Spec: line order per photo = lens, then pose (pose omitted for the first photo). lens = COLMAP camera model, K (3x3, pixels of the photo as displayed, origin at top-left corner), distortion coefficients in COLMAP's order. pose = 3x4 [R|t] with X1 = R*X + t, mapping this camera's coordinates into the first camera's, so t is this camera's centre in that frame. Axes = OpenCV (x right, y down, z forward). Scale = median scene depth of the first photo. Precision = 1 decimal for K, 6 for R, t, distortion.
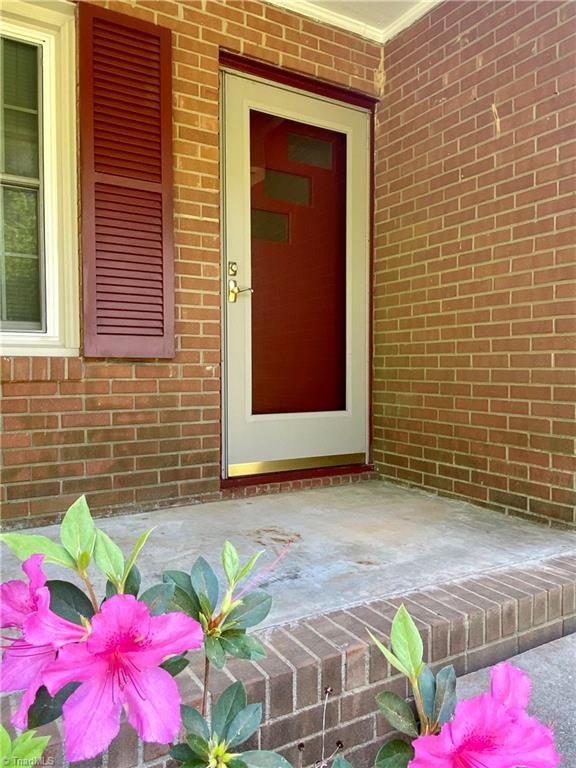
lens RADIAL K [[580.6, 0, 288.0], [0, 580.6, 384.0], [0, 0, 1]] dist [0.002112, -0.005850]
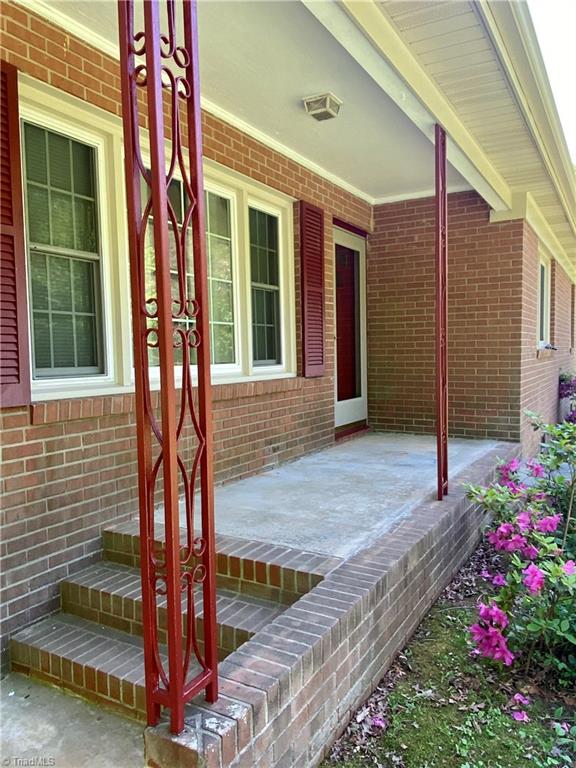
lens RADIAL K [[580.6, 0, 288.0], [0, 580.6, 384.0], [0, 0, 1]] dist [0.002112, -0.005850]
pose [[0.875251, -0.042658, 0.481785, -1.137627], [0.029988, 0.998973, 0.033972, -0.076196], [-0.482739, -0.015286, 0.875631, -0.610670]]
